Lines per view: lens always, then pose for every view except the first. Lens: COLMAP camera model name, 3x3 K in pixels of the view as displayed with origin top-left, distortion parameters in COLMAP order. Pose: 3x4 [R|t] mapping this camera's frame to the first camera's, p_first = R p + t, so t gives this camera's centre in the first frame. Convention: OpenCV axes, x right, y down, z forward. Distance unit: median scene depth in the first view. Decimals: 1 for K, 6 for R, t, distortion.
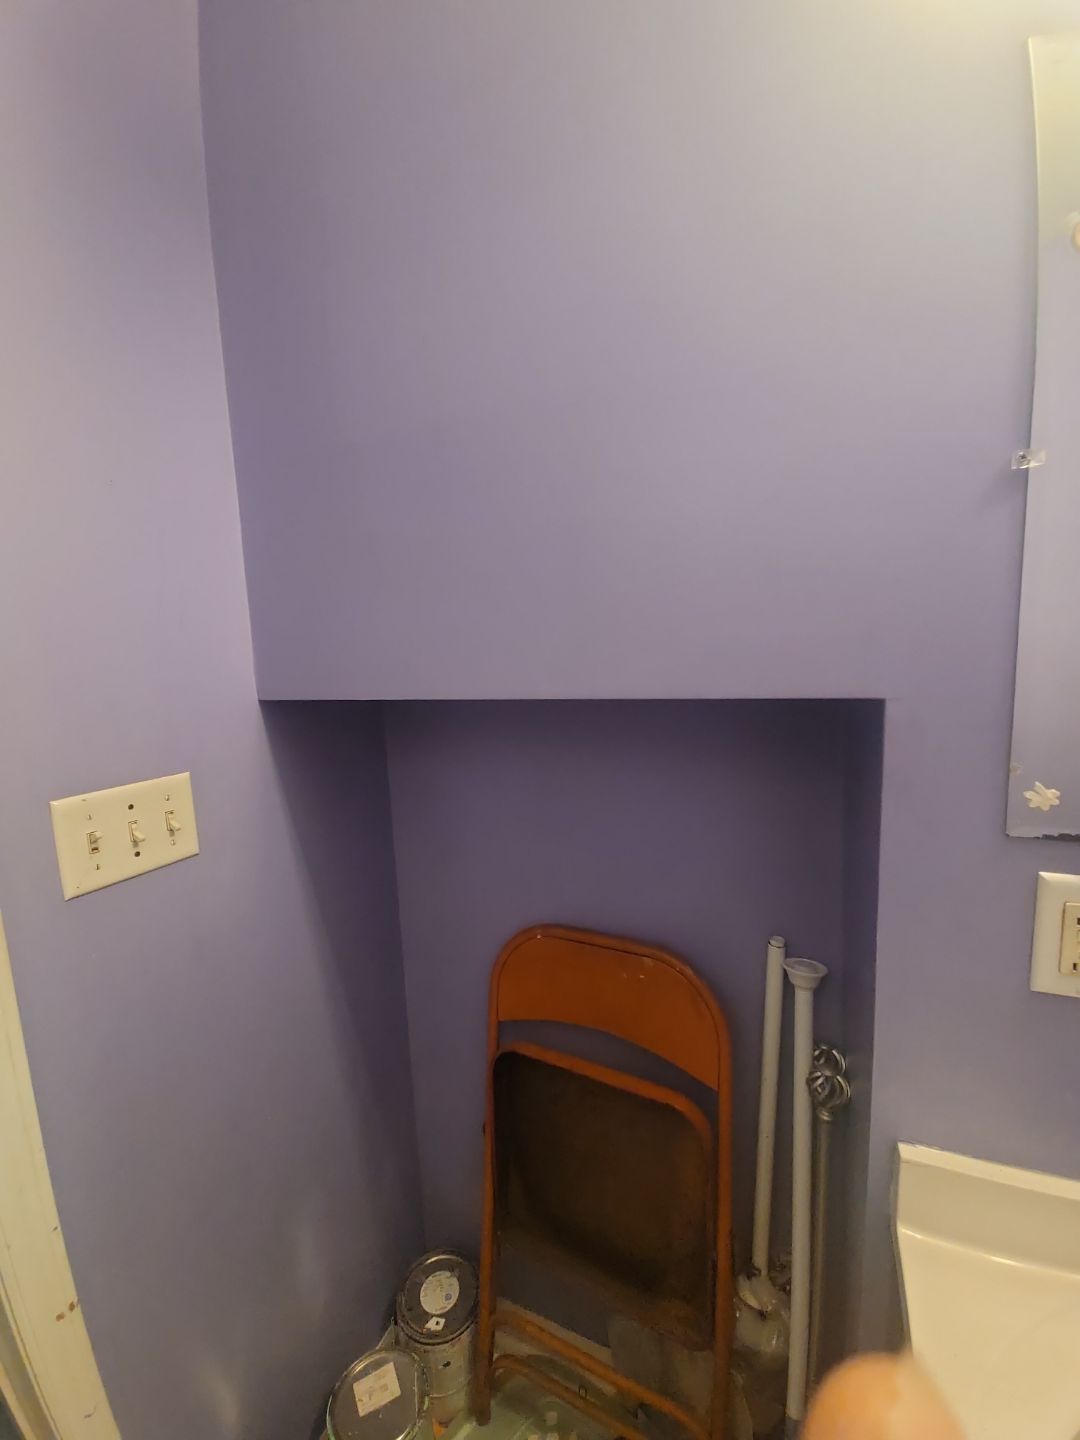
lens RADIAL K [[574.2, 0, 536.2], [0, 574.2, 722.4], [0, 0, 1]] dist [0.024993, -0.017690]
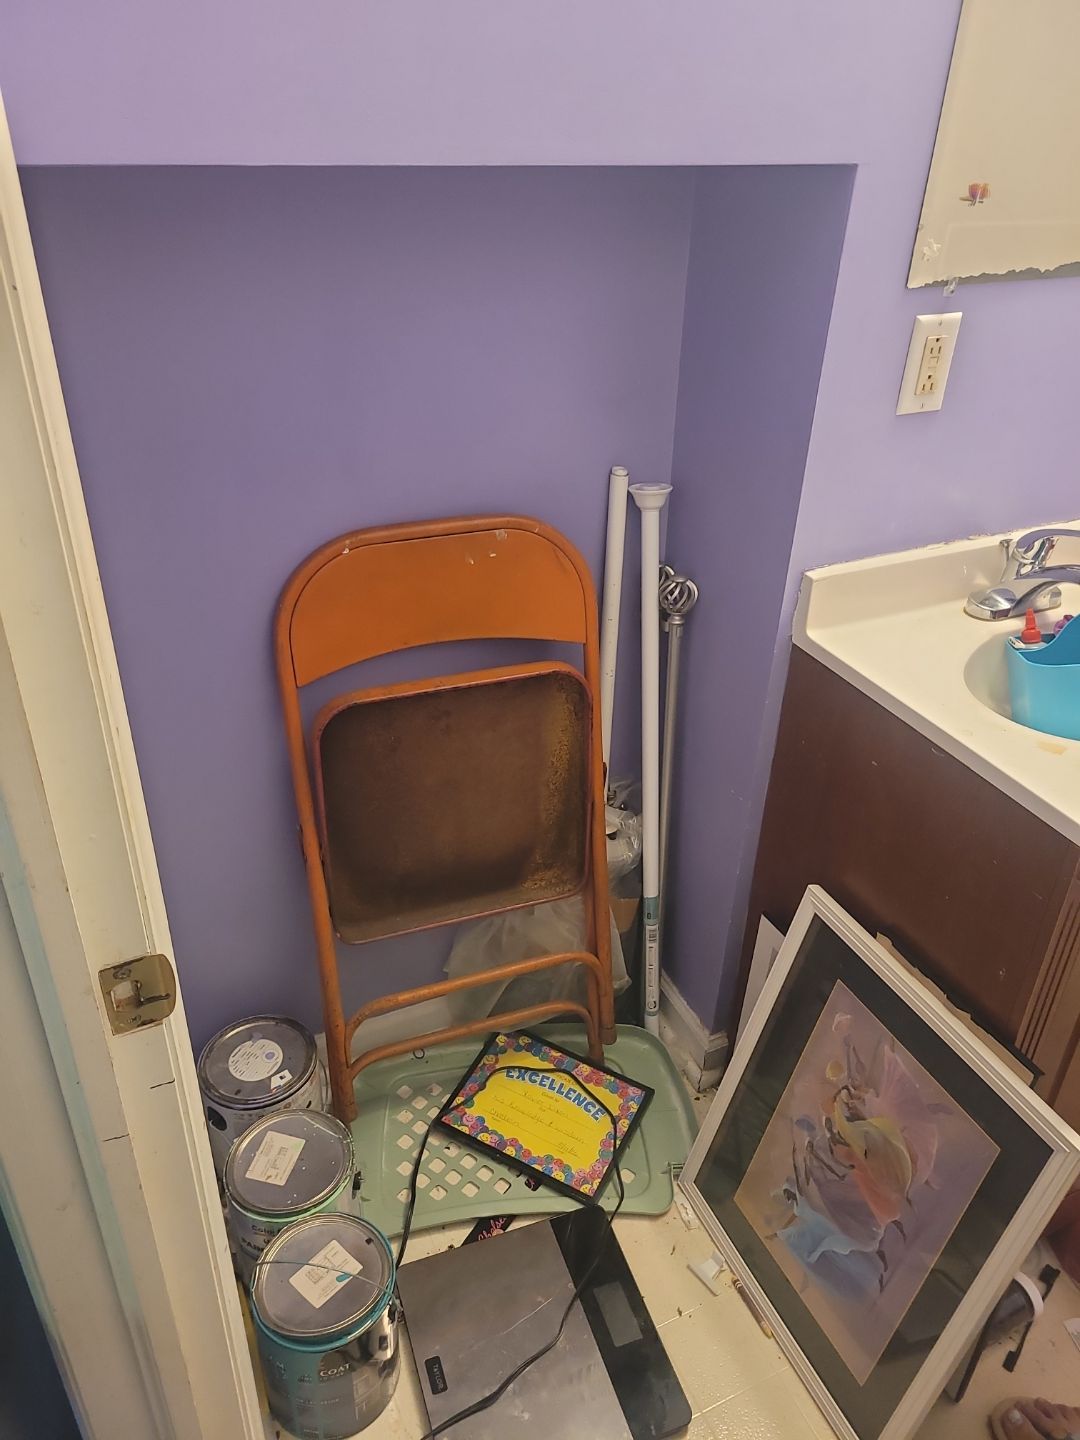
lens RADIAL K [[1075.1, 0, 560.1], [0, 1075.1, 691.7], [0, 0, 1]] dist [0.084156, -0.078732]
pose [[0.642825, -0.323662, 0.694275, -0.922234], [0.029997, 0.916291, 0.399388, 0.018983], [-0.765425, -0.235911, 0.598724, -0.019583]]
